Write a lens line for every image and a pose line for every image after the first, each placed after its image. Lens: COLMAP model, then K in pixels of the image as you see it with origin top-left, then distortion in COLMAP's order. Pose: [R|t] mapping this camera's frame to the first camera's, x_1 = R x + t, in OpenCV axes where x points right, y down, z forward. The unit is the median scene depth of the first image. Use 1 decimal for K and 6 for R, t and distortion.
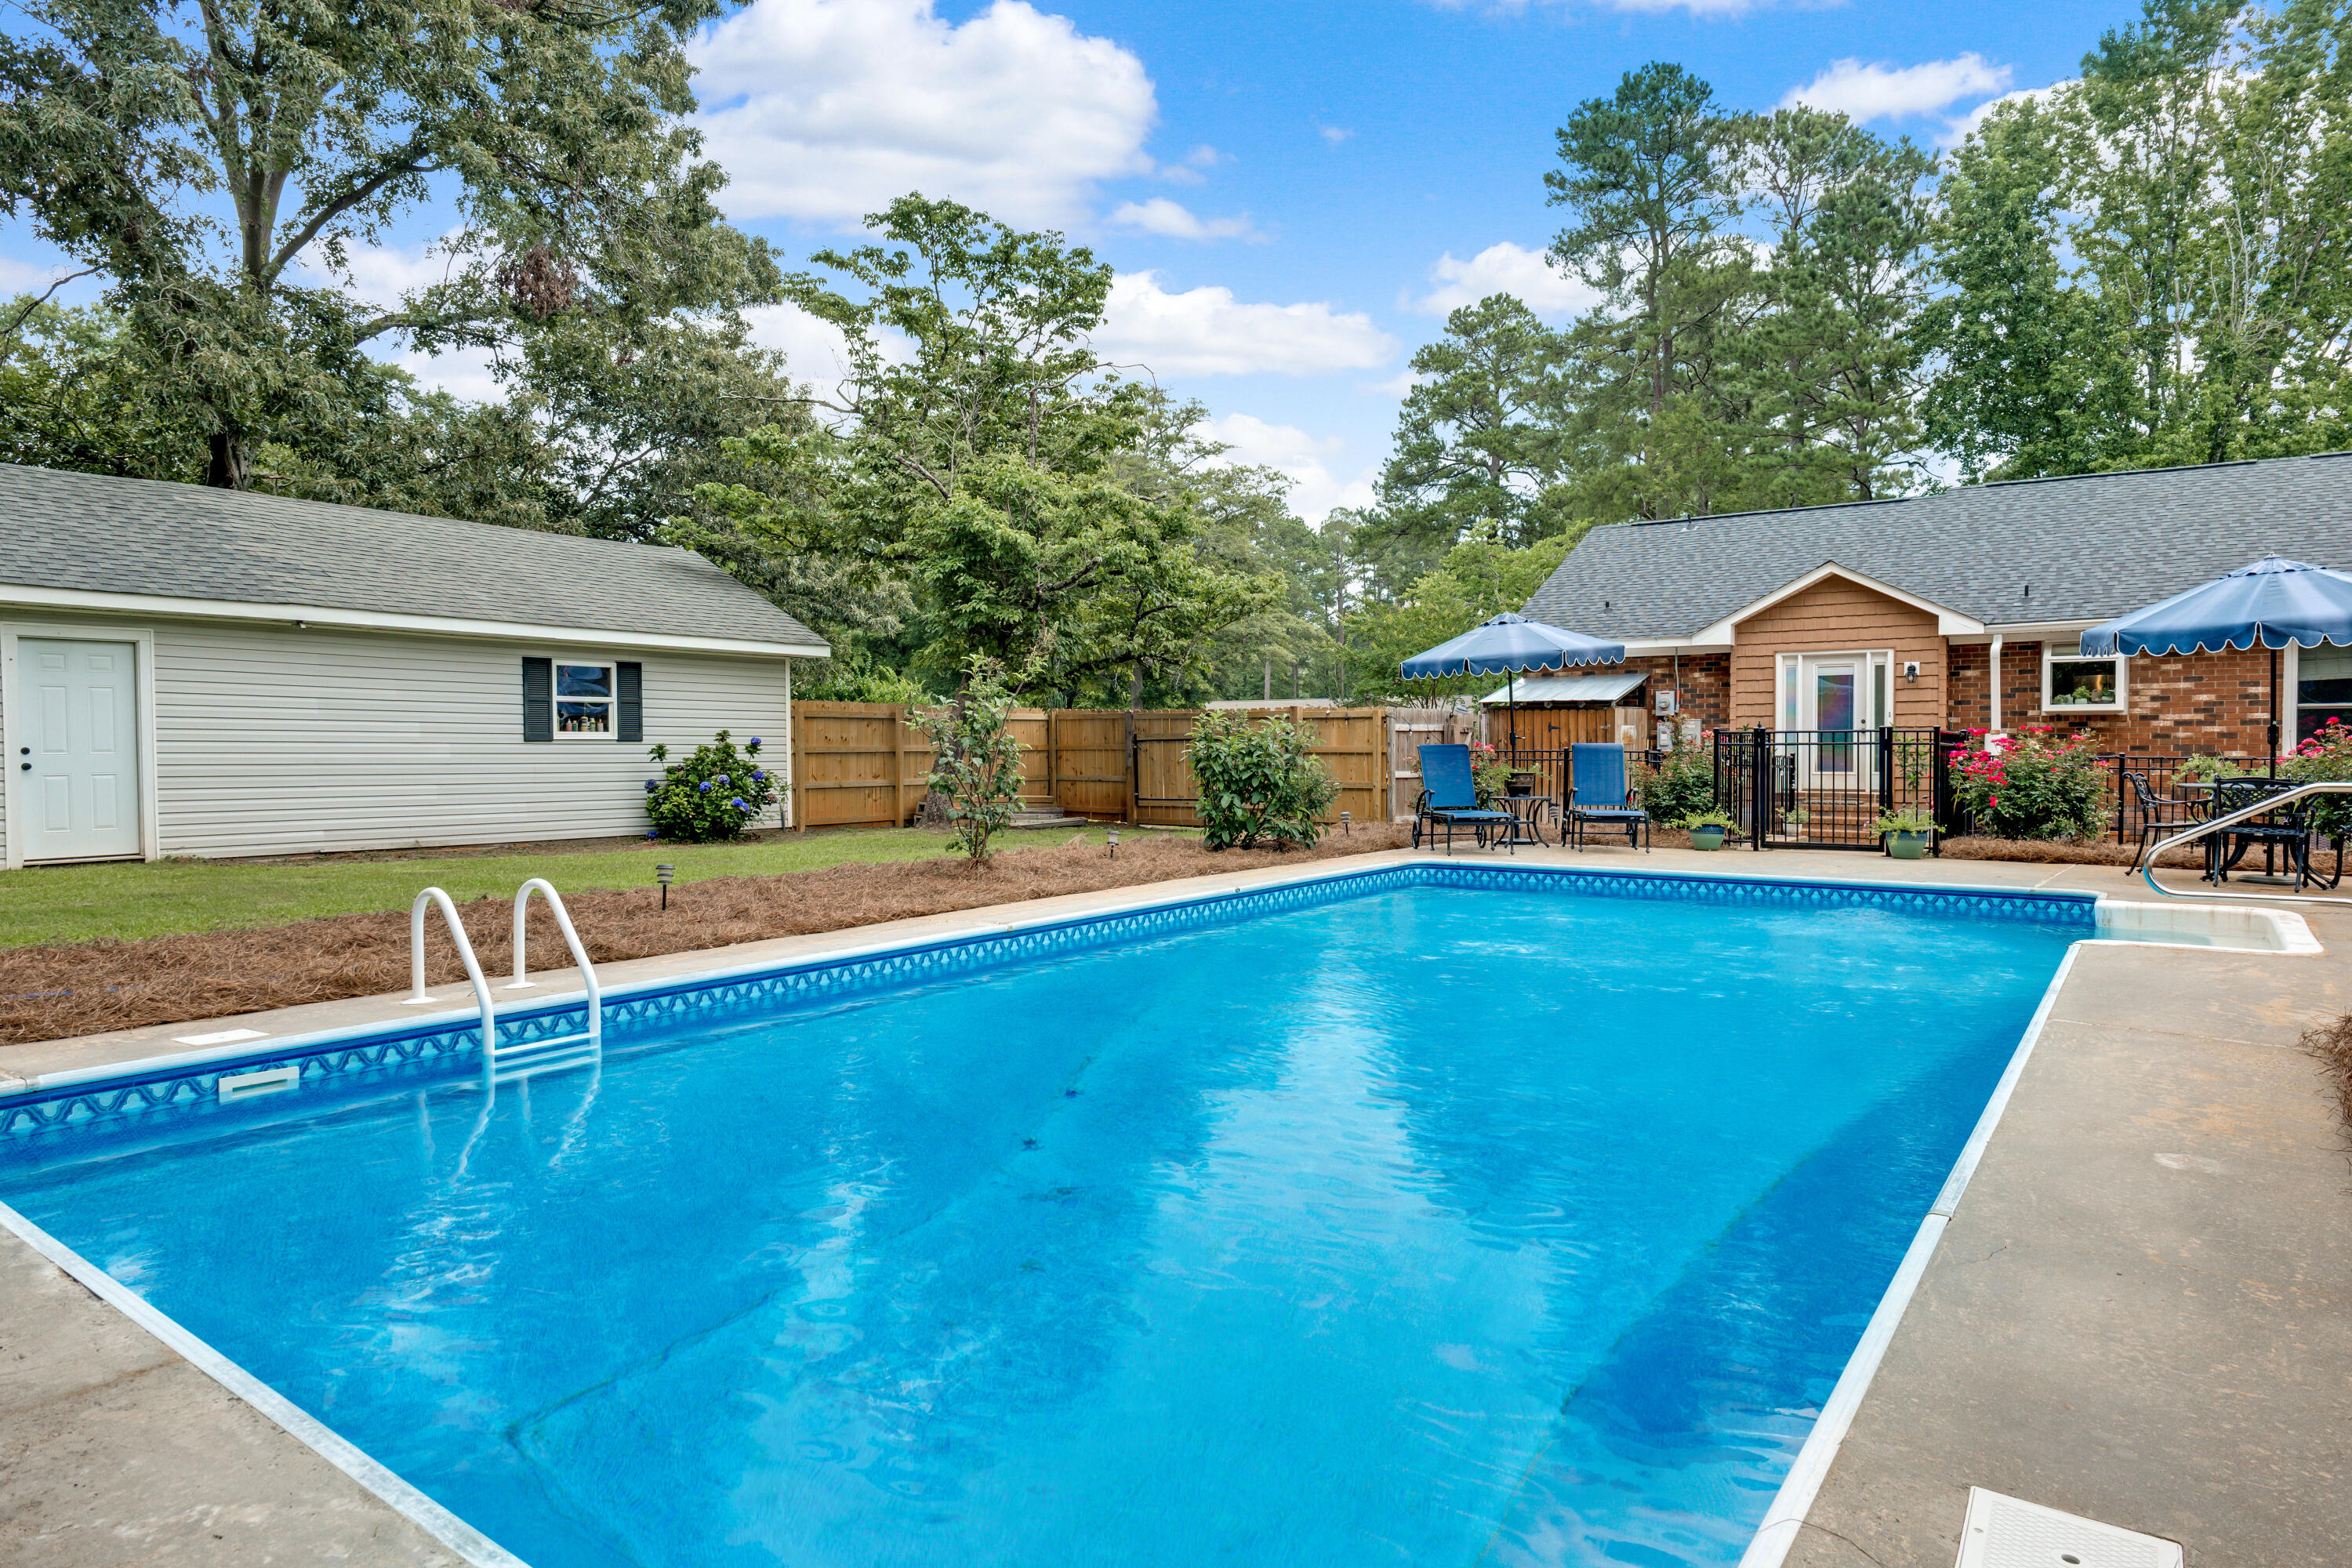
lens RADIAL K [[1375.2, 0, 1187.4], [0, 1375.2, 782.8], [0, 0, 1]] dist [-0.033856, 0.030223]
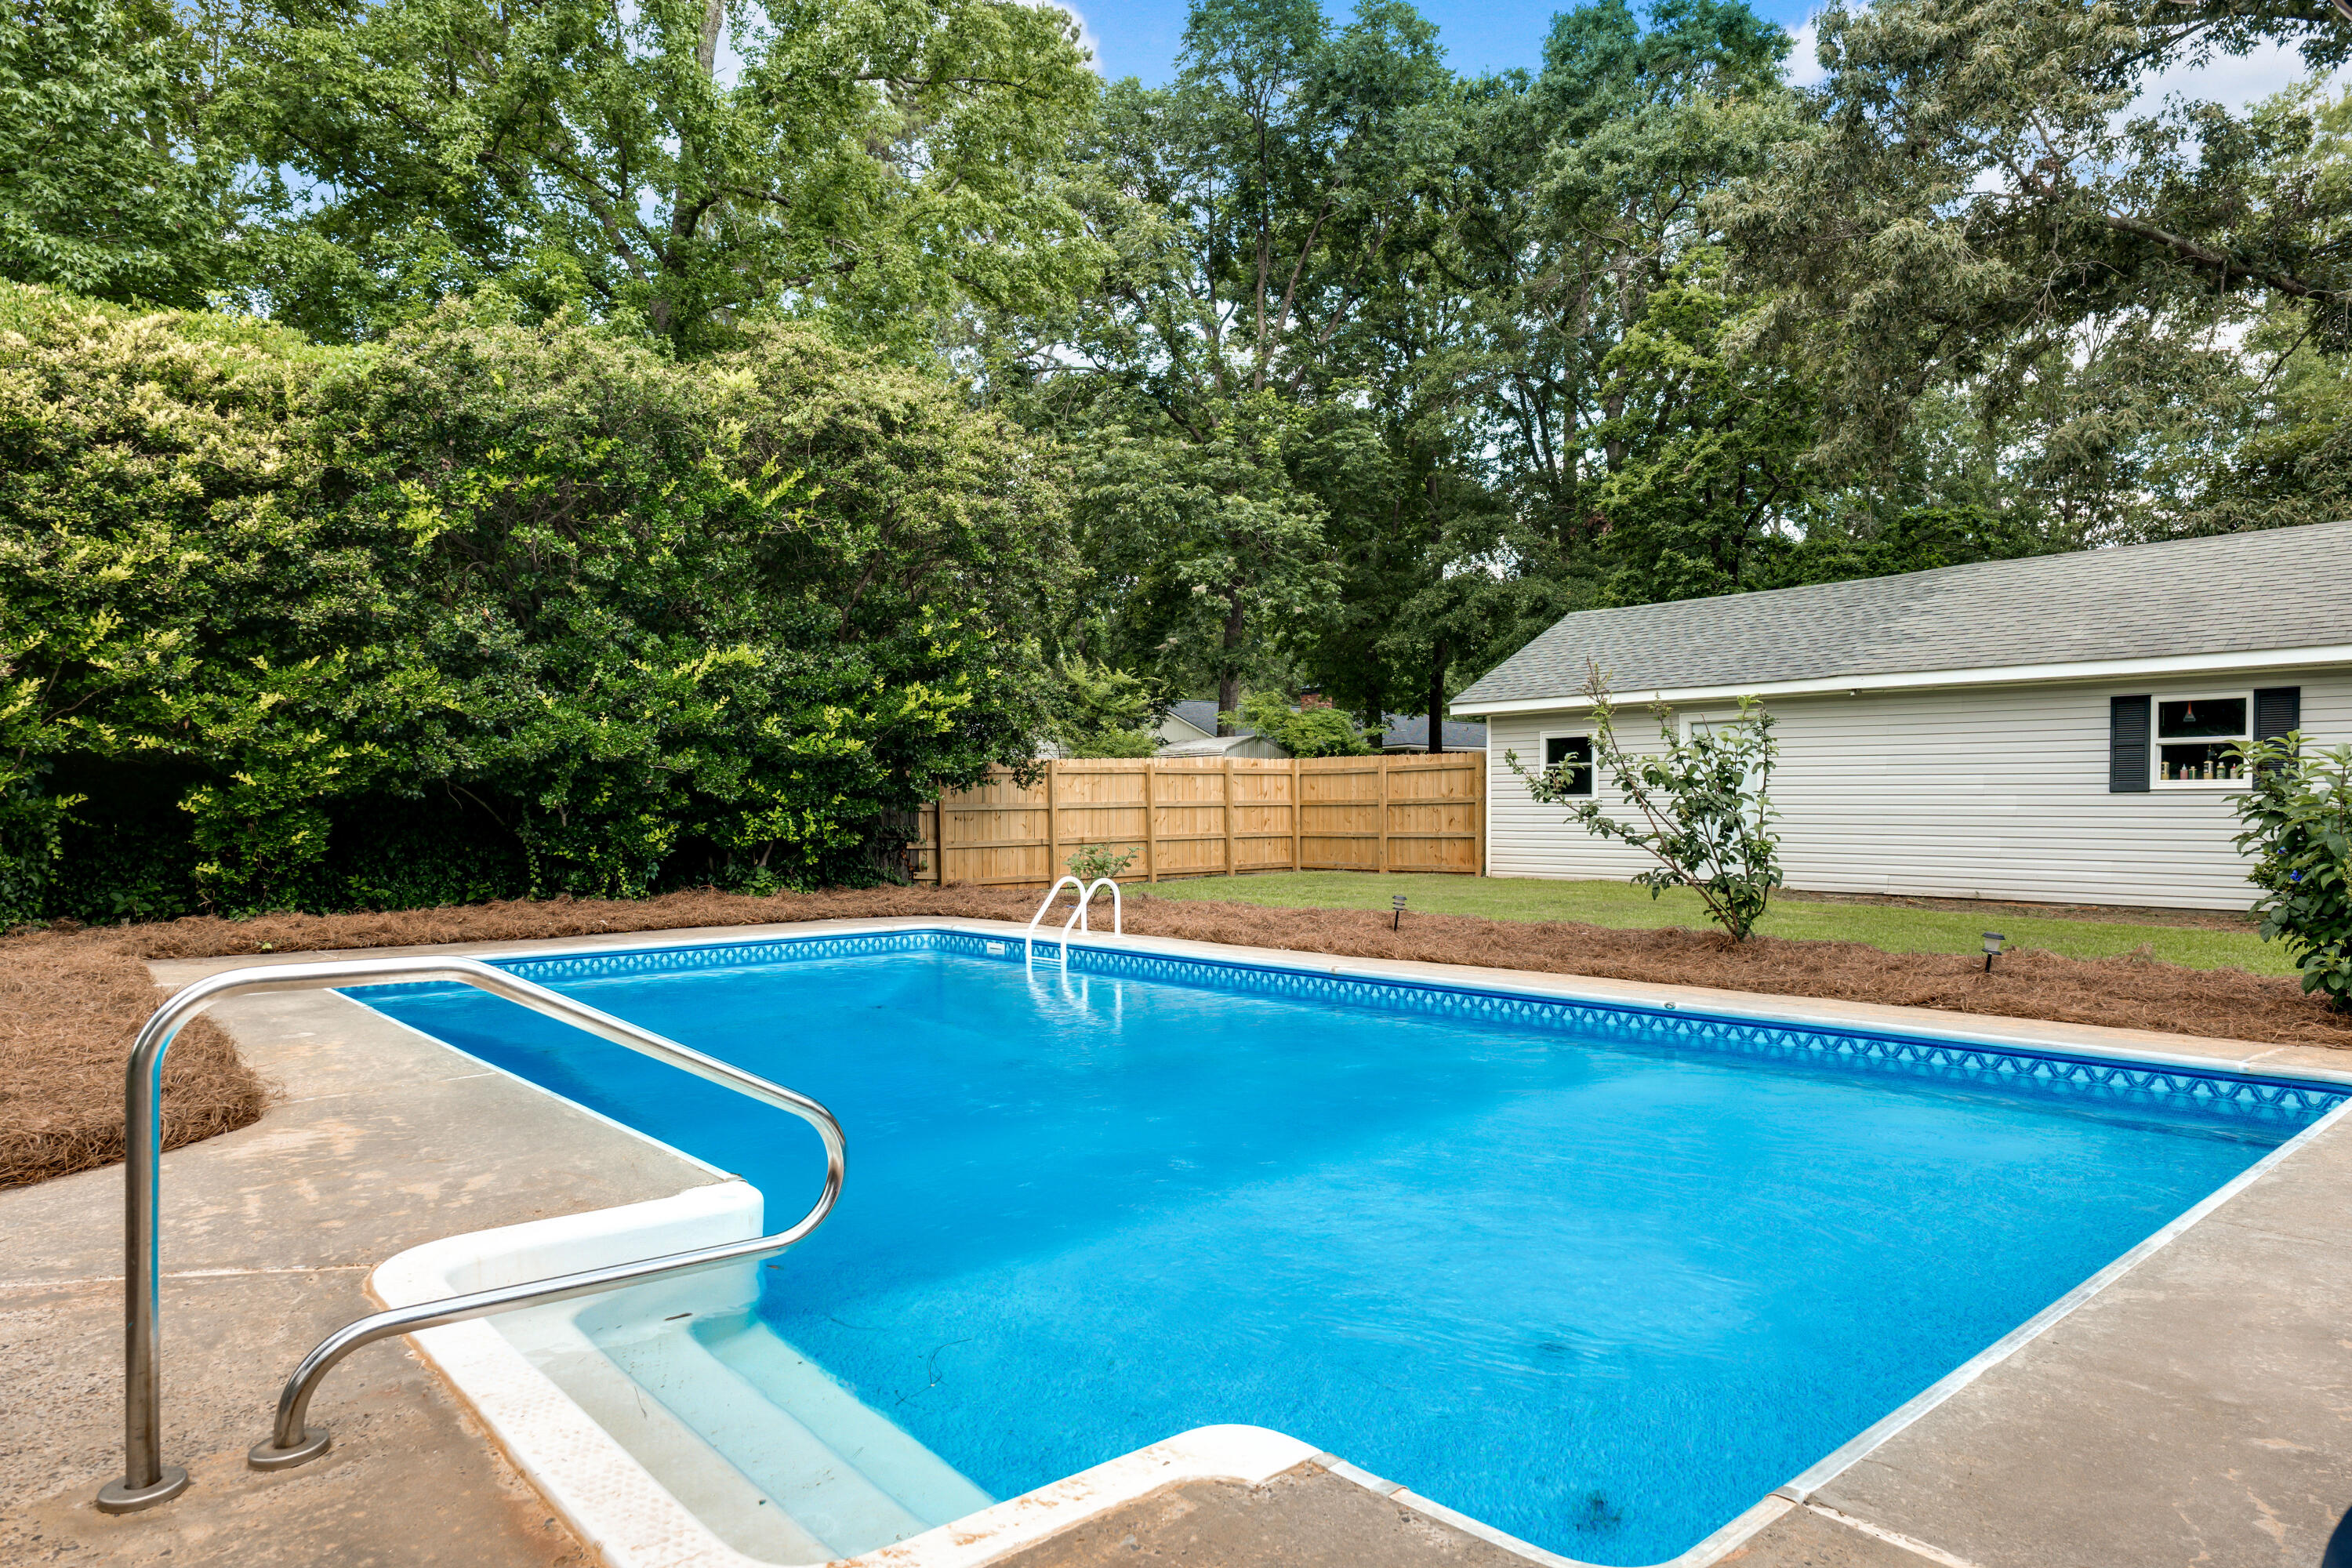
lens RADIAL K [[1375.2, 0, 1187.4], [0, 1375.2, 782.8], [0, 0, 1]] dist [-0.033856, 0.030223]
pose [[-0.216168, -0.011675, -0.976286, 0.510023], [-0.021458, 0.999744, -0.007205, -0.017041], [0.976120, 0.019392, -0.216364, 0.605092]]
